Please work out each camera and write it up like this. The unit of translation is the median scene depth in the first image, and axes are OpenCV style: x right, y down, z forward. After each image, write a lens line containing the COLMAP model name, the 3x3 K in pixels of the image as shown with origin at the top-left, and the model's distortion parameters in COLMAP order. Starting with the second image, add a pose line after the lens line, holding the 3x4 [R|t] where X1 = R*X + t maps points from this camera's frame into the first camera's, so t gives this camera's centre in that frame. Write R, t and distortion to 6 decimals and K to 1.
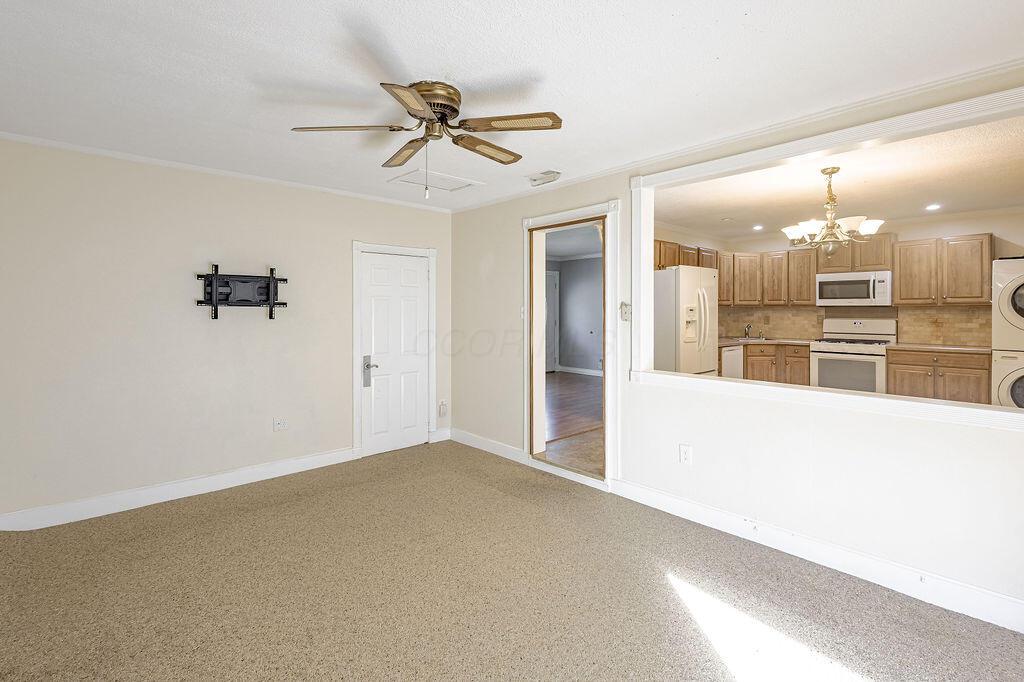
lens RADIAL K [[482.2, 0, 512.7], [0, 482.2, 311.4], [0, 0, 1]] dist [0.000243, -0.000014]
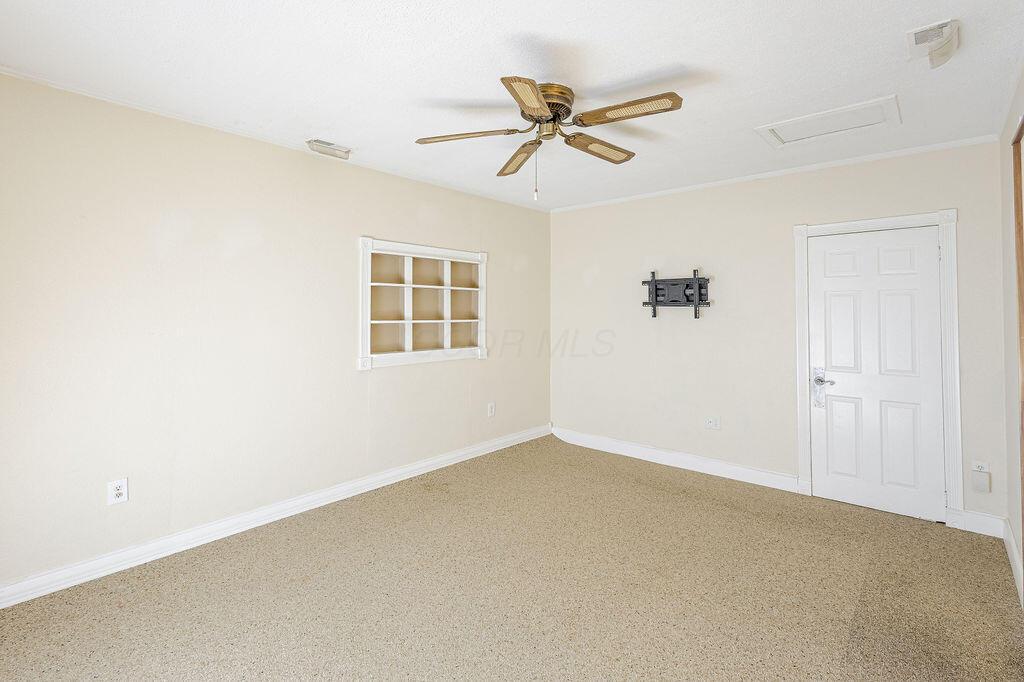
lens RADIAL K [[479.0, 0, 512.8], [0, 479.0, 299.7], [0, 0, 1]] dist [-0.000321, 0.000061]
pose [[0.106376, -0.025373, -0.994002, 0.523670], [-0.002936, 0.999662, -0.025832, 0.004066], [0.994322, 0.005666, 0.106265, 0.523620]]
